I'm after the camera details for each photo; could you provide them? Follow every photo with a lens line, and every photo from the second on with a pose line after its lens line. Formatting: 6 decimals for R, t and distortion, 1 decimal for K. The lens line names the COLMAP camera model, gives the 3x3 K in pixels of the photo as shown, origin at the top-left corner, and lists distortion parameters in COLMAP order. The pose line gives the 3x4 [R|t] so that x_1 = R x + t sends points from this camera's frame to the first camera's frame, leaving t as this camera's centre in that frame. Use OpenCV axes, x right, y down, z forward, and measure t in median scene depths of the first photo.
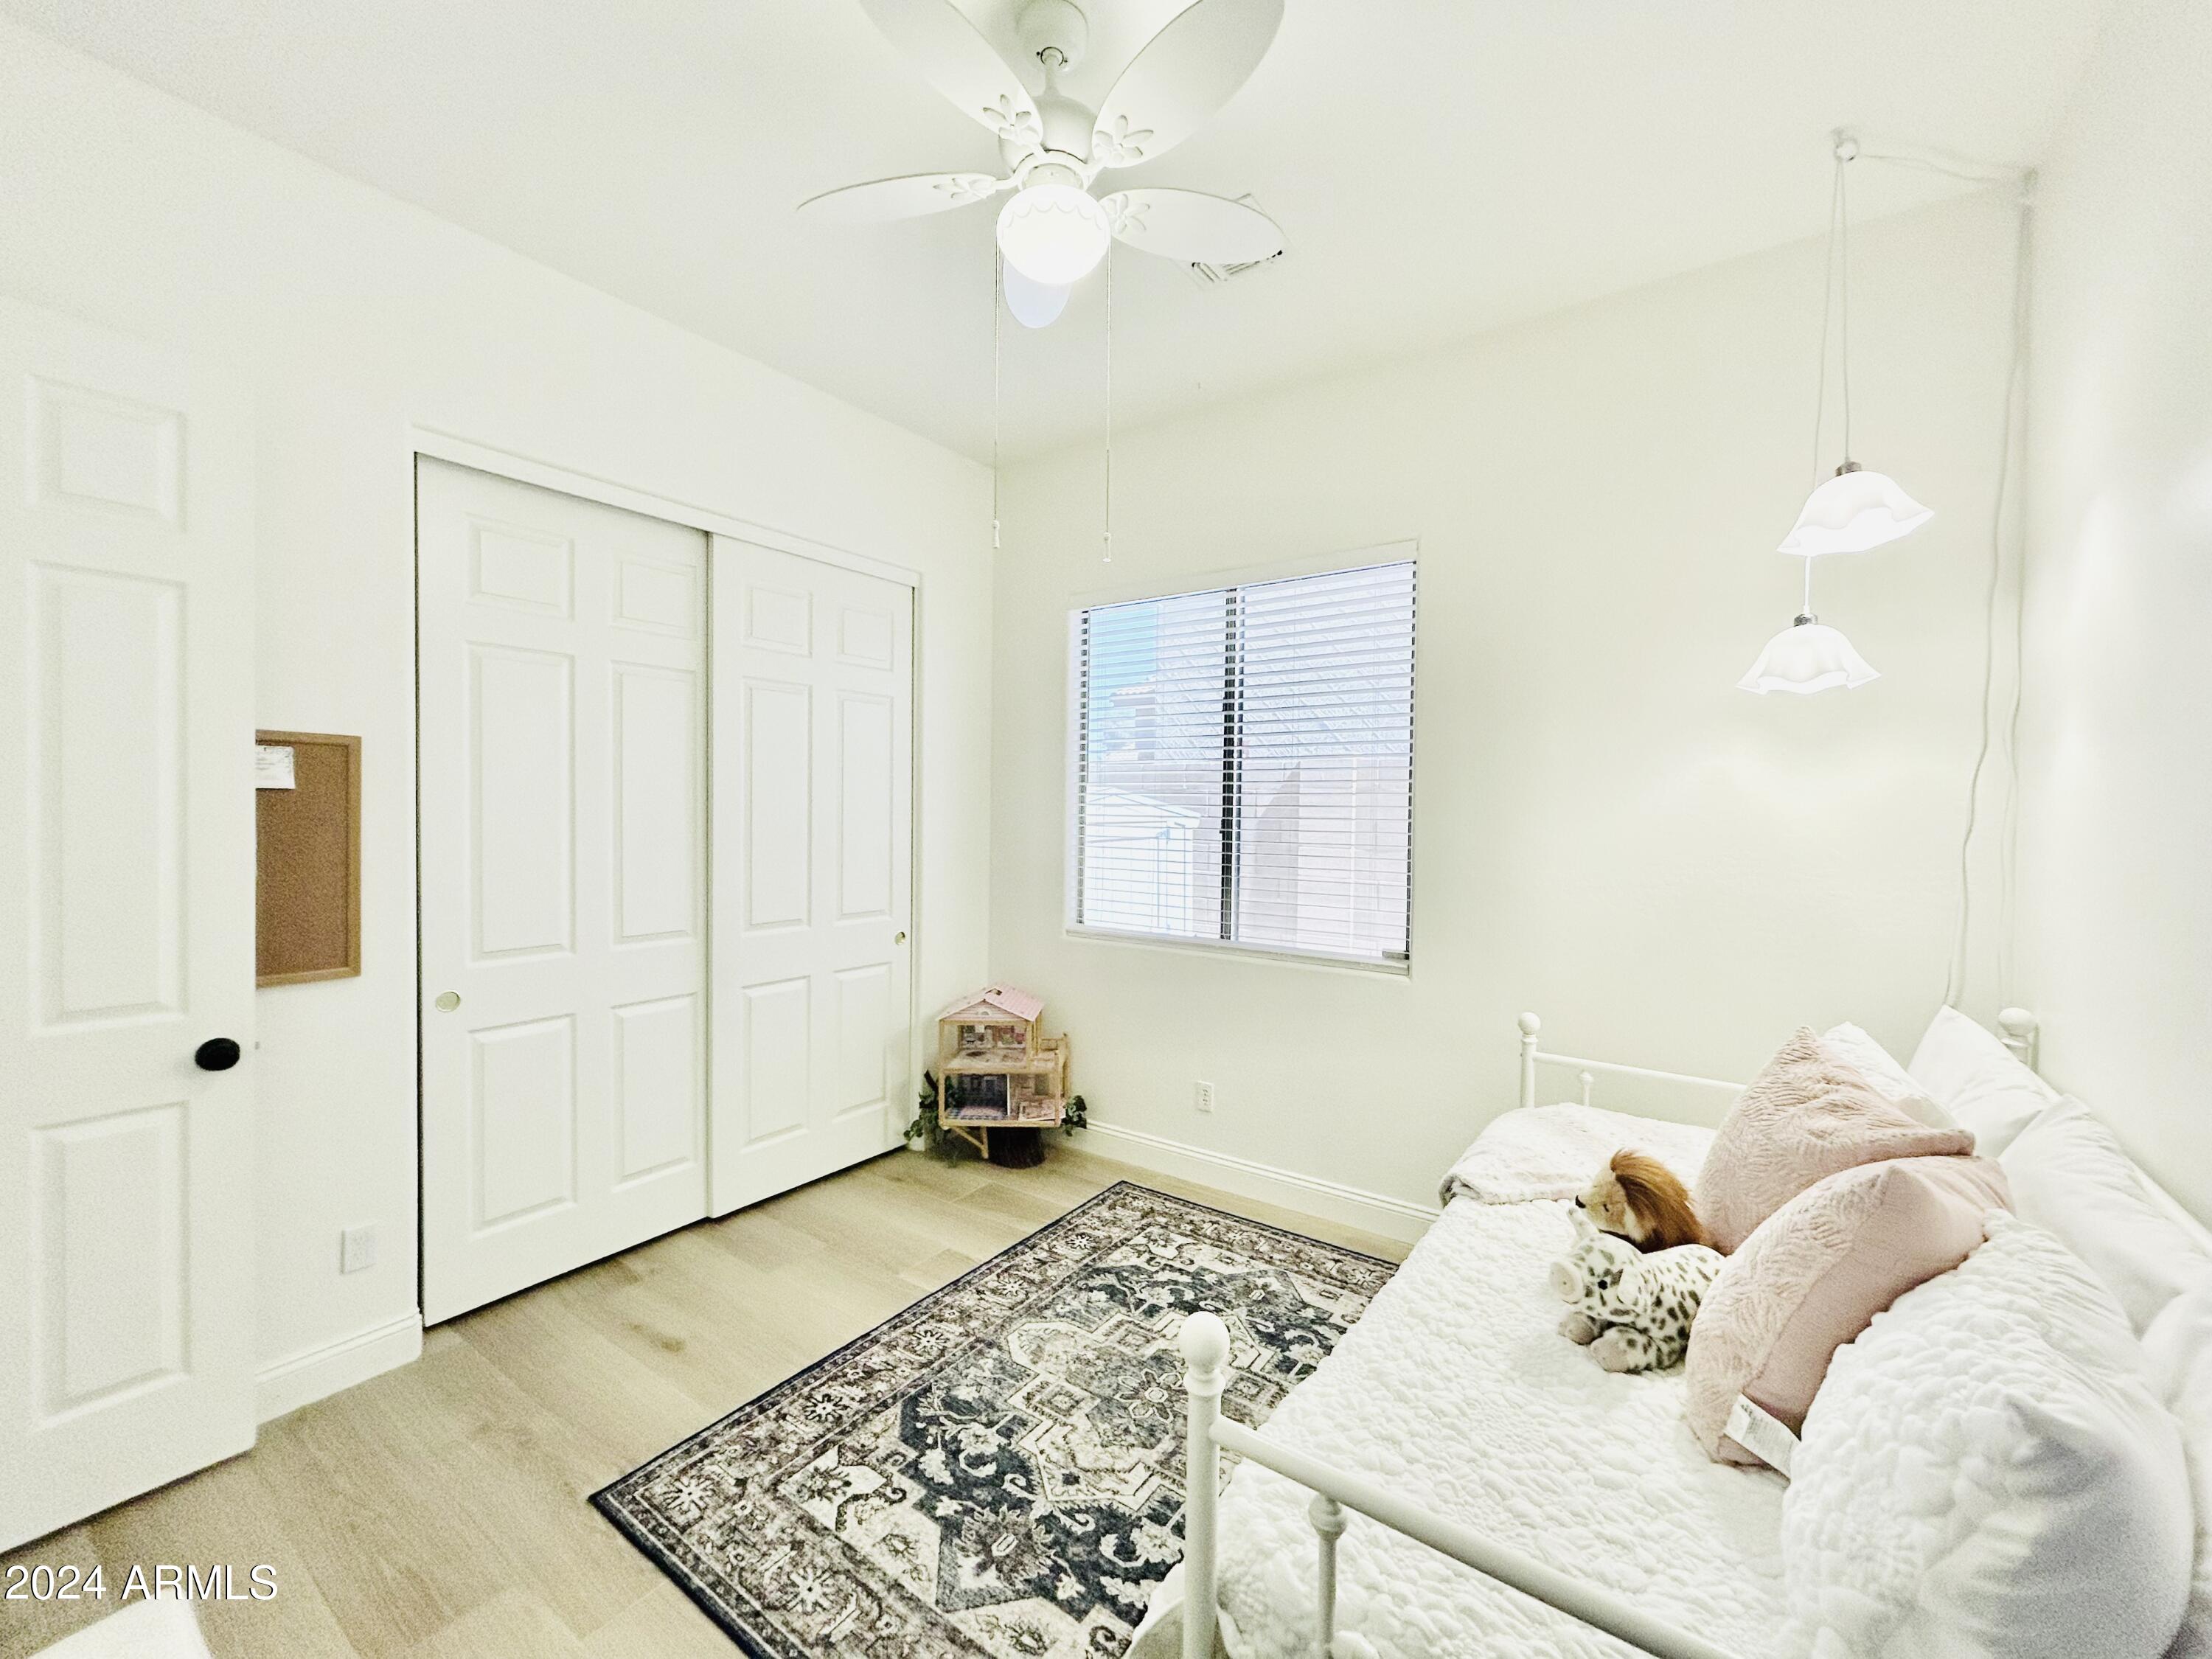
lens RADIAL K [[891.9, 0, 1106.9], [0, 891.9, 825.2], [0, 0, 1]] dist [-0.002551, 0.000143]
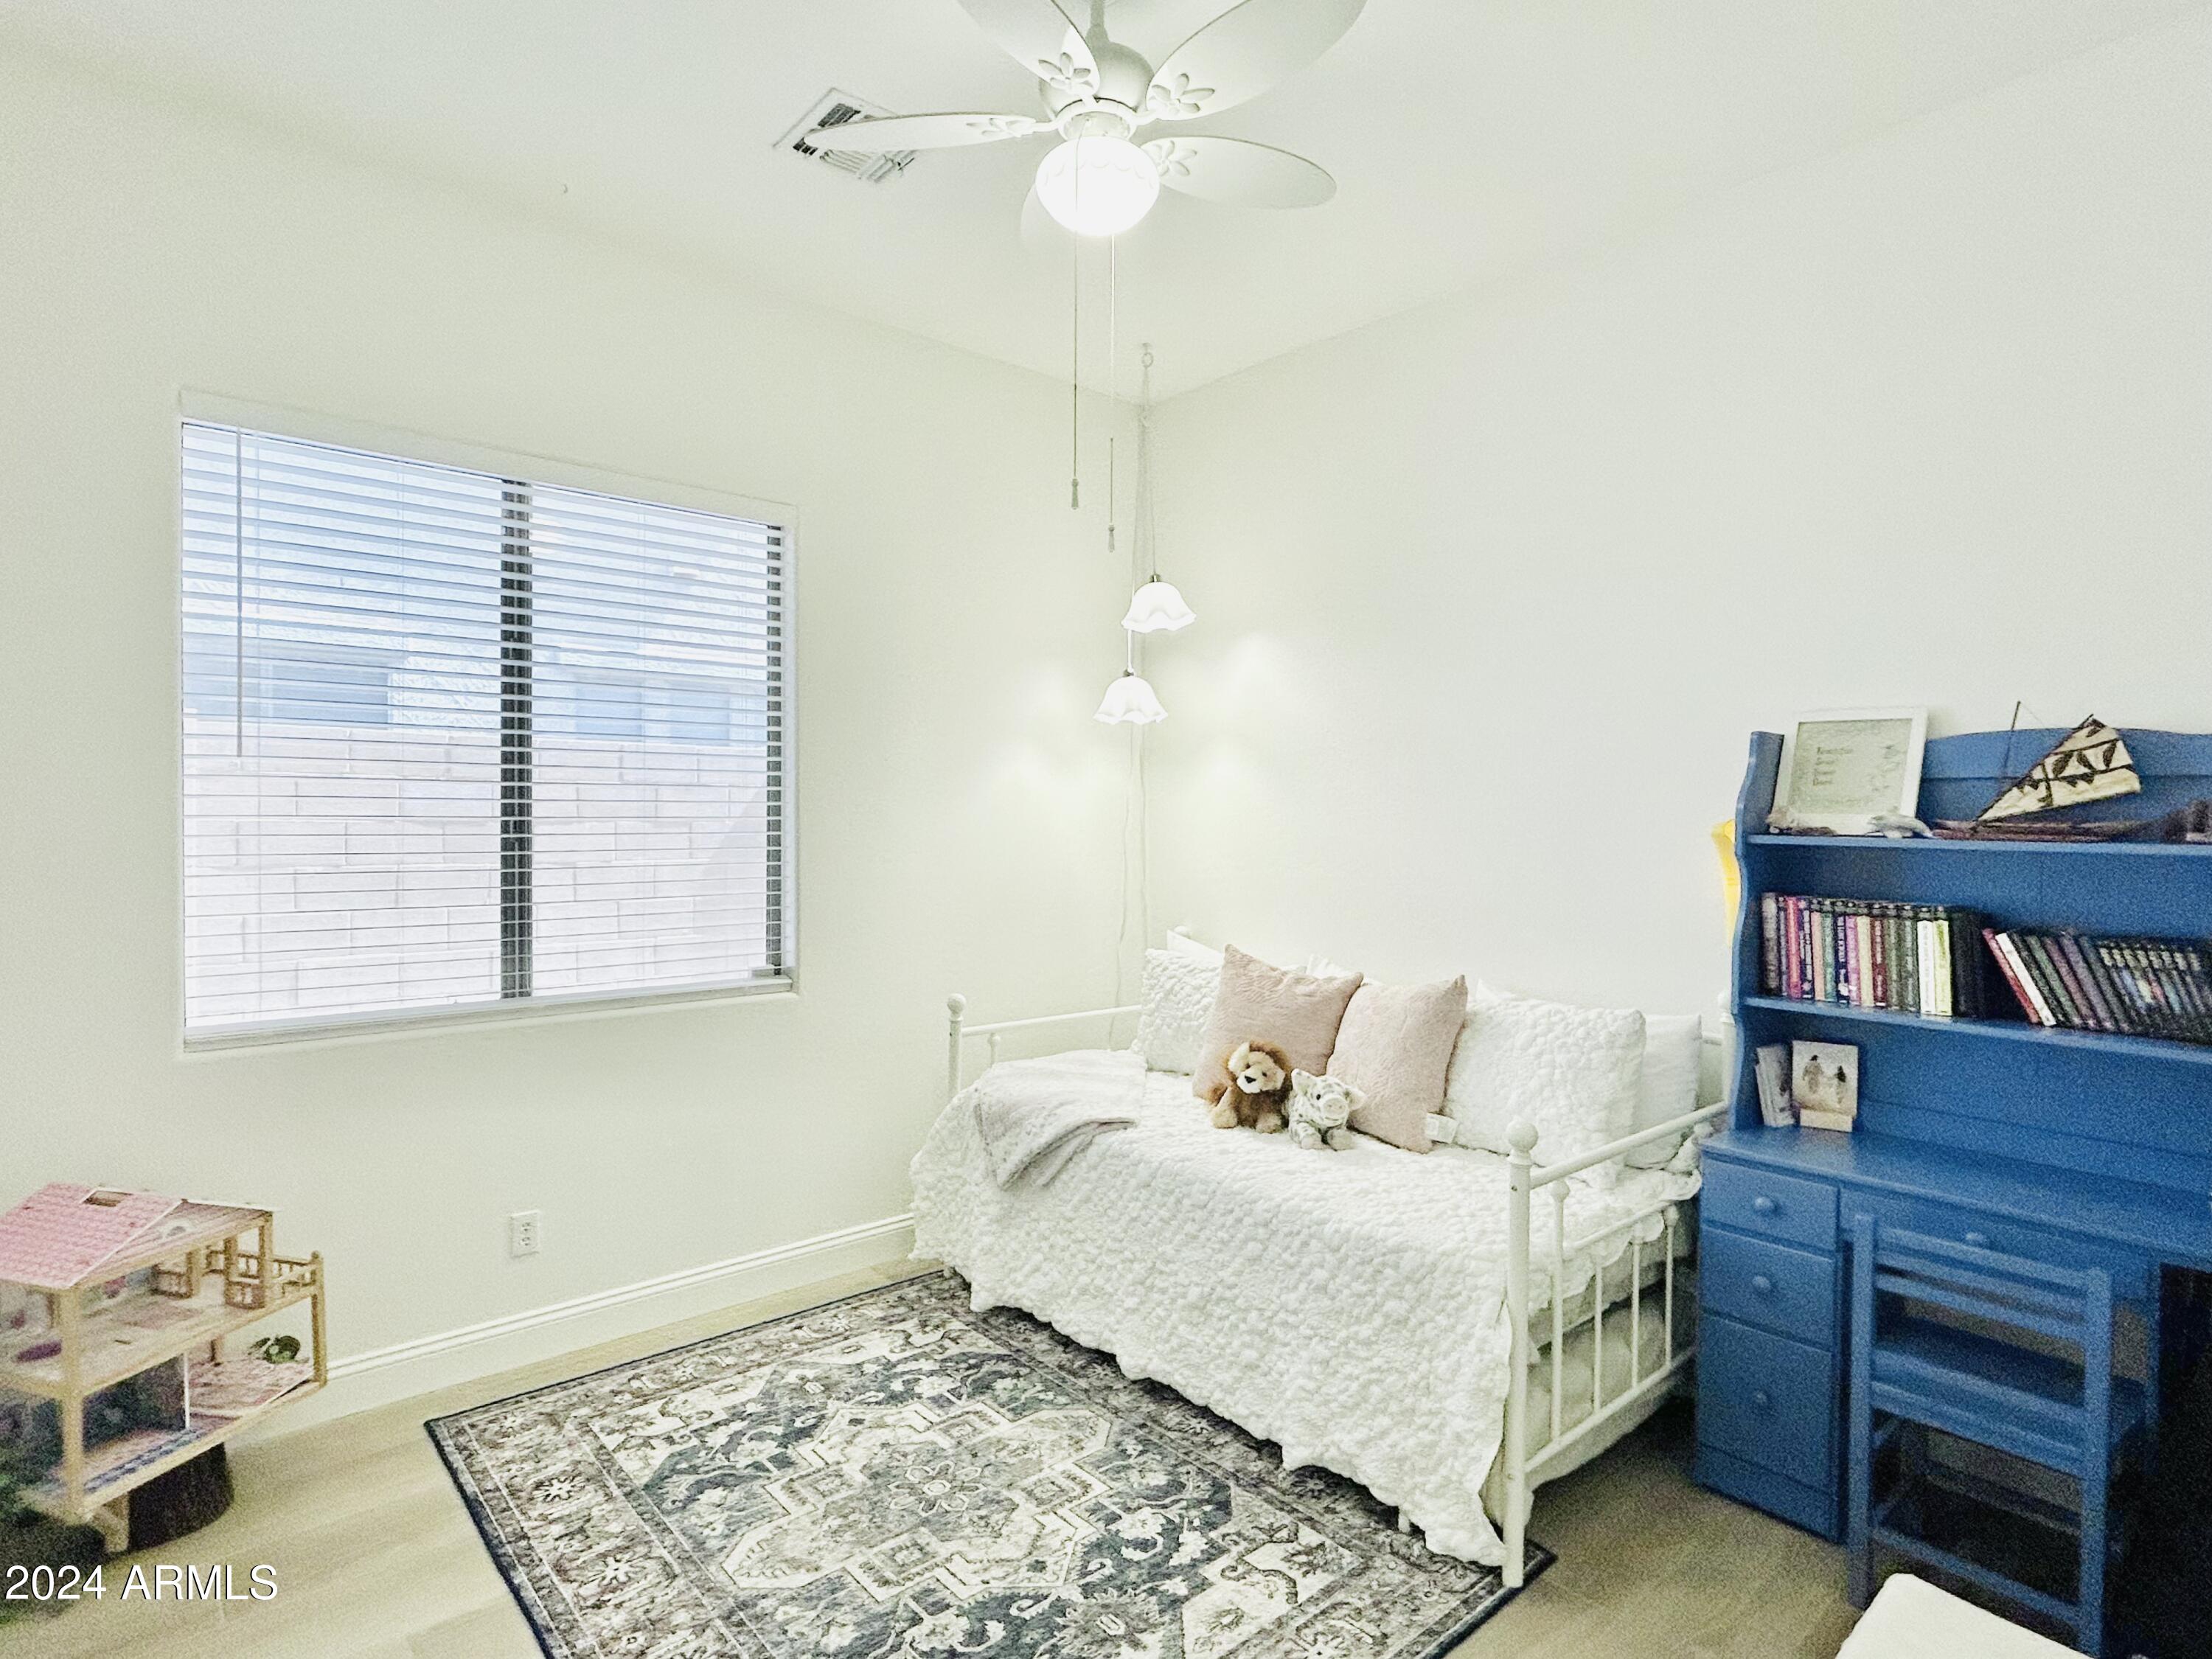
lens RADIAL K [[1162.1, 0, 1106.5], [0, 1162.1, 826.7], [0, 0, 1]] dist [-0.020266, 0.000816]
pose [[0.227061, -0.019449, 0.973686, -0.851769], [0.014232, 0.999760, 0.016651, -0.013390], [-0.973777, 0.010077, 0.227283, 0.504178]]
